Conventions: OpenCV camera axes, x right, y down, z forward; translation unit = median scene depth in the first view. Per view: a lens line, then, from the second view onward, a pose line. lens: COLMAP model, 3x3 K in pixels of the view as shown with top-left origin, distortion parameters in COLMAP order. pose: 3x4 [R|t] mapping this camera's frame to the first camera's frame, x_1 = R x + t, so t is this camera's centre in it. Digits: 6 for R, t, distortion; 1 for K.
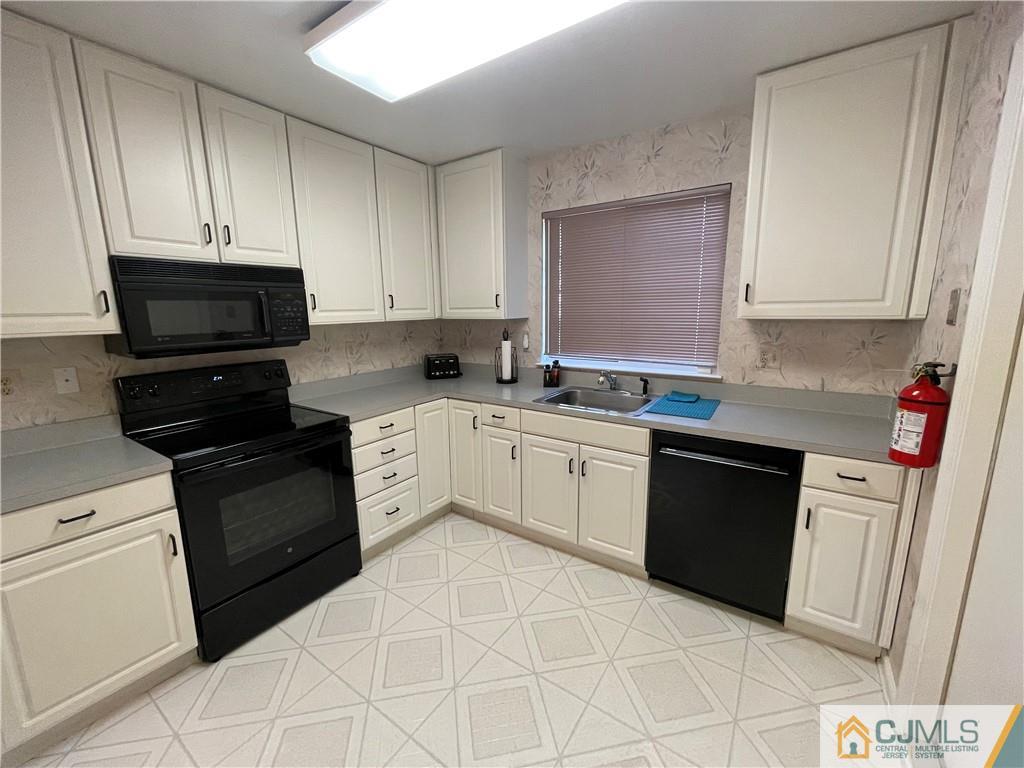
lens RADIAL K [[415.1, 0, 507.6], [0, 415.1, 383.9], [0, 0, 1]] dist [-0.008064, 0.000173]
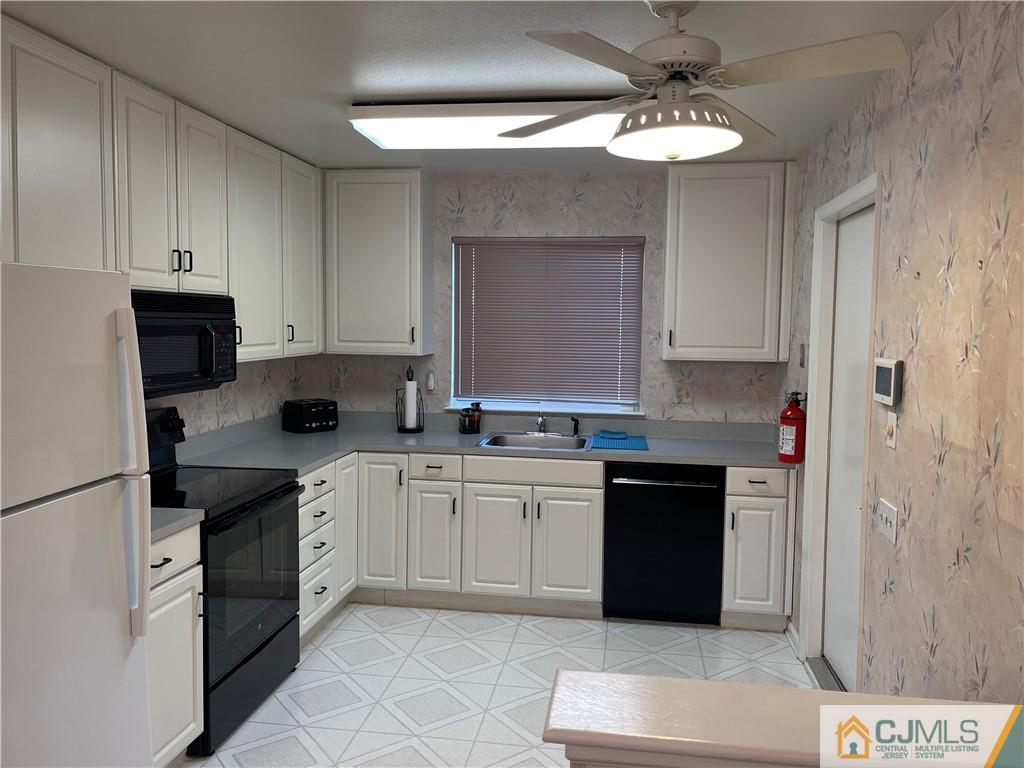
lens RADIAL K [[773.5, 0, 528.7], [0, 773.5, 370.2], [0, 0, 1]] dist [0.043964, -0.054948]
pose [[0.891082, -0.000169, 0.453843, -0.667182], [0.054007, 0.992934, -0.105667, 0.068433], [-0.450618, 0.118669, 0.884794, -0.642164]]
